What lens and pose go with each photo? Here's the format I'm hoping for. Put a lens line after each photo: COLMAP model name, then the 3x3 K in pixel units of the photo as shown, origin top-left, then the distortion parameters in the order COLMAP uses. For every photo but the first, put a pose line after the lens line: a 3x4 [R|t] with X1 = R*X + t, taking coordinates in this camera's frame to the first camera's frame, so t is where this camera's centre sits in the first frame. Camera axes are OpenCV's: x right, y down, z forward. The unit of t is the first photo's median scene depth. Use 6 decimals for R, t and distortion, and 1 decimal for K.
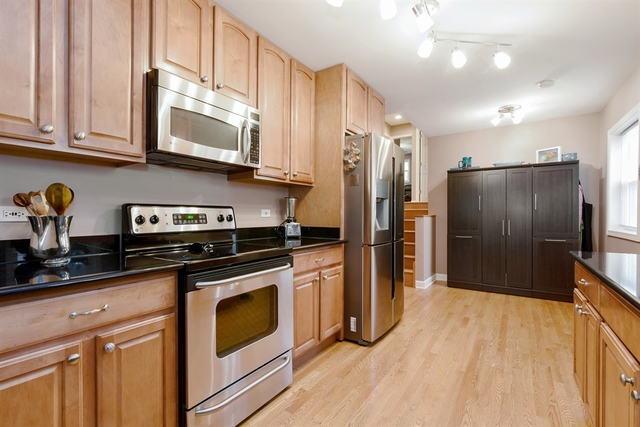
lens RADIAL K [[302.5, 0, 321.9], [0, 302.5, 213.3], [0, 0, 1]] dist [0.019853, -0.000584]
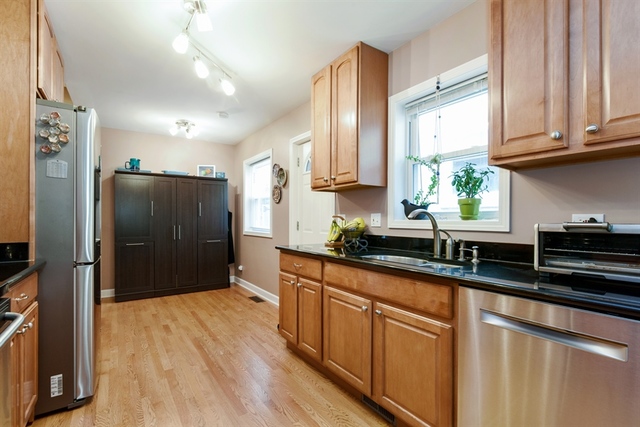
lens RADIAL K [[302.5, 0, 318.9], [0, 302.5, 217.5], [0, 0, 1]] dist [0.019853, -0.000584]
pose [[0.374196, 0.007456, 0.927320, -0.276137], [-0.005153, 0.999969, -0.005961, -0.001892], [-0.927335, -0.002548, 0.374223, 0.188462]]
